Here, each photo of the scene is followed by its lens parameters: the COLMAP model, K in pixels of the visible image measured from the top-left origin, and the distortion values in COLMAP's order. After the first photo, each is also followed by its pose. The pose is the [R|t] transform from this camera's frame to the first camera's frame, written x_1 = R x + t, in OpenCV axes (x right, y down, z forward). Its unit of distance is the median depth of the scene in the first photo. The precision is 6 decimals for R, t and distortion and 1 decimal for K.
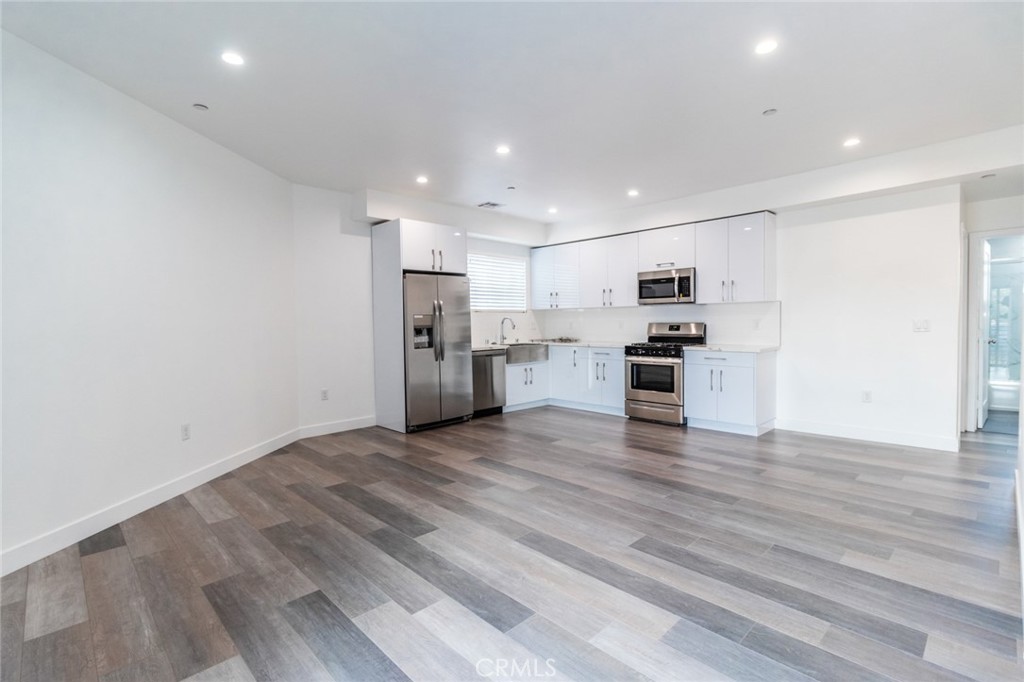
lens RADIAL K [[479.7, 0, 509.3], [0, 479.7, 335.0], [0, 0, 1]] dist [0.006123, 0.000179]
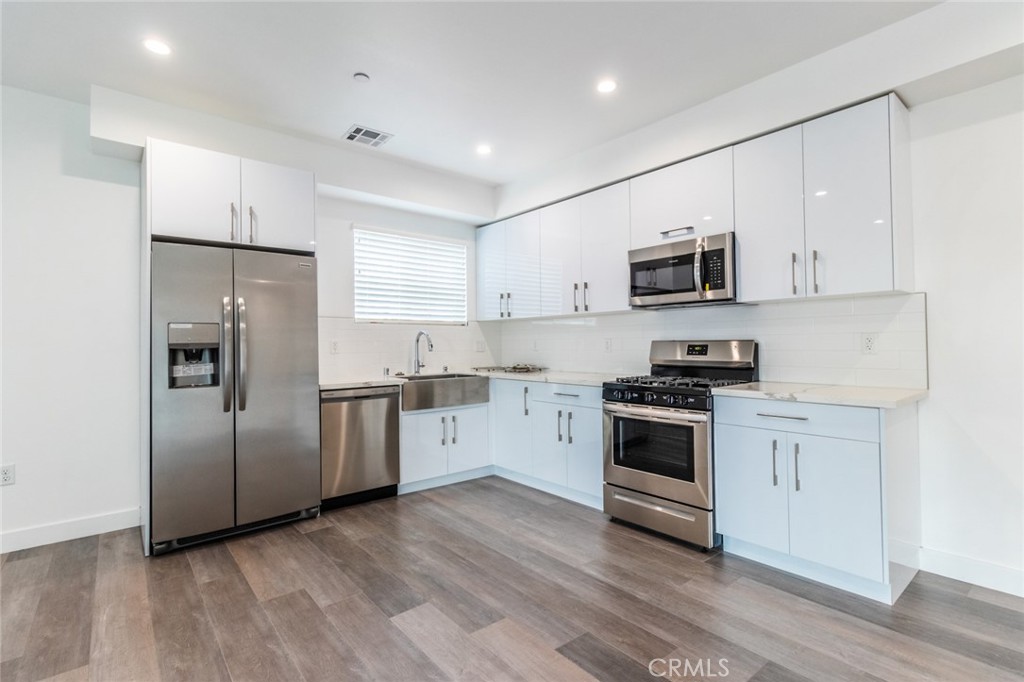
lens RADIAL K [[479.7, 0, 509.3], [0, 479.7, 335.0], [0, 0, 1]] dist [0.006123, 0.000179]
pose [[0.996815, 0.000627, -0.079746, 0.182101], [-0.004274, 0.998952, -0.045564, -0.006104], [0.079634, 0.045760, 0.995773, 0.459501]]
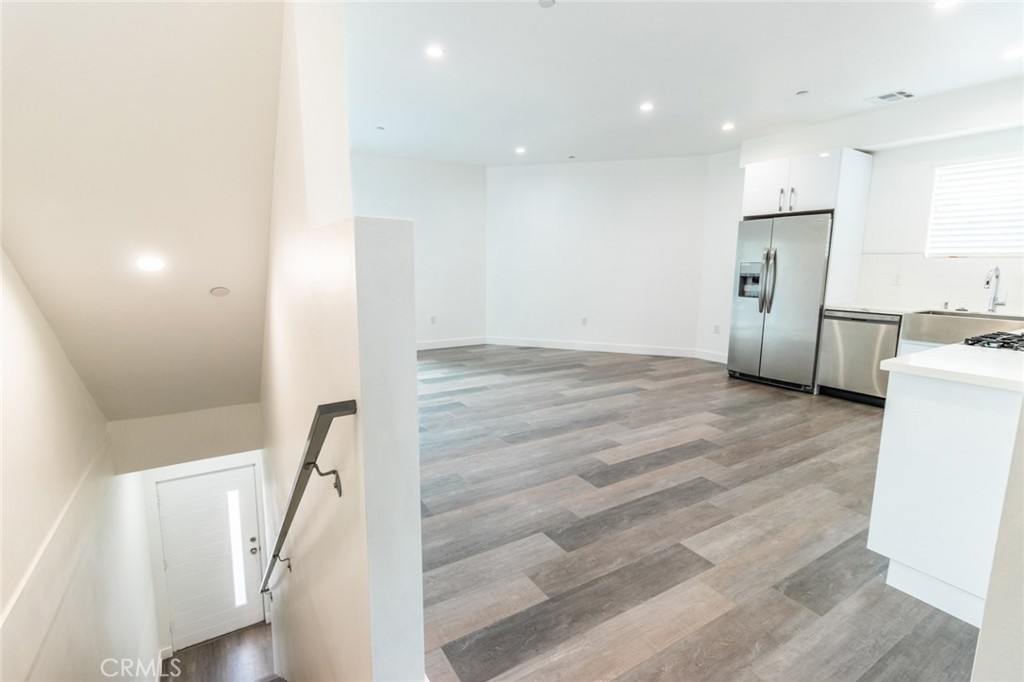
lens RADIAL K [[479.7, 0, 509.3], [0, 479.7, 335.0], [0, 0, 1]] dist [0.006123, 0.000179]
pose [[-0.207371, 0.154445, -0.965994, 0.797176], [-0.035884, 0.985593, 0.165281, -0.036703], [0.977604, 0.068938, -0.198842, 0.653432]]
